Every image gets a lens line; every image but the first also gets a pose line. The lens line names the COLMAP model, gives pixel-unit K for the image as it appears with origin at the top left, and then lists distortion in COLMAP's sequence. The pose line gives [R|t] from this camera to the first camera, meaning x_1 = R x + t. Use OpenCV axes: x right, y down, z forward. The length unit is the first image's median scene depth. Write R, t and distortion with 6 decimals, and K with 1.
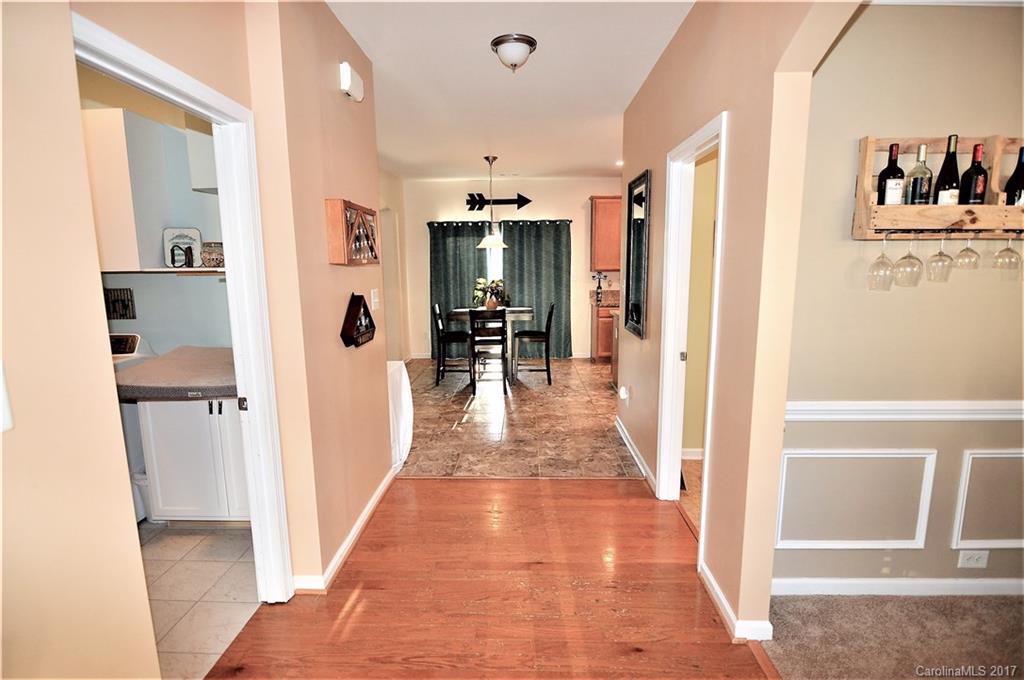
lens RADIAL K [[507.1, 0, 503.8], [0, 507.1, 341.0], [0, 0, 1]] dist [-0.012534, -0.006214]
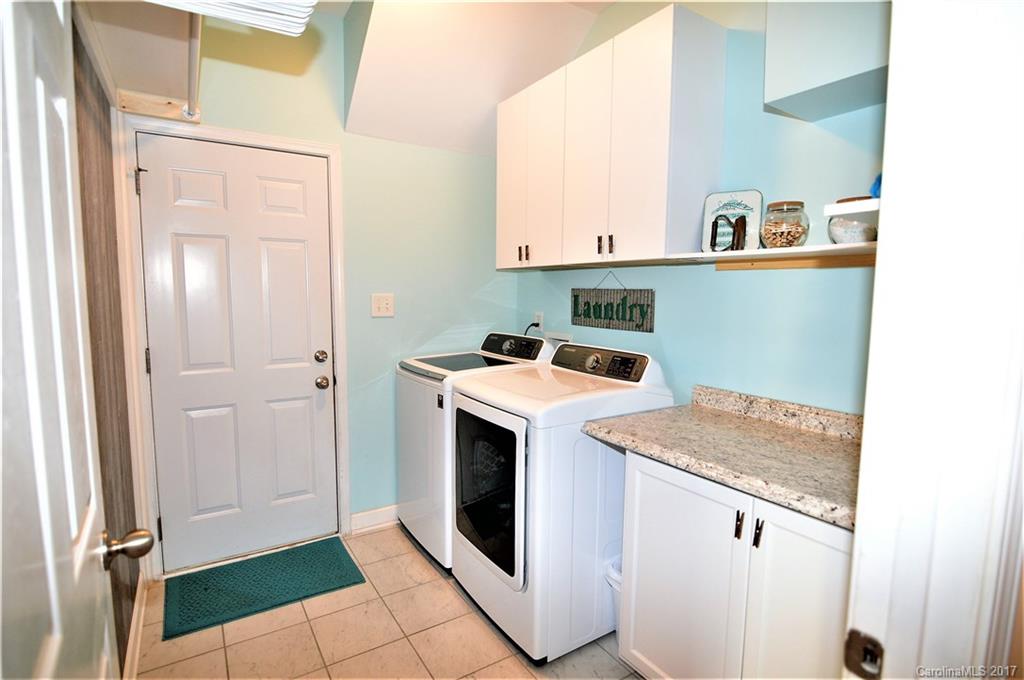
lens RADIAL K [[507.1, 0, 506.5], [0, 507.1, 340.9], [0, 0, 1]] dist [-0.012534, -0.006214]
pose [[0.571574, 0.096417, -0.814866, -0.292136], [-0.143560, 0.989506, 0.016384, -0.015691], [0.807894, 0.107618, 0.579418, 0.460094]]
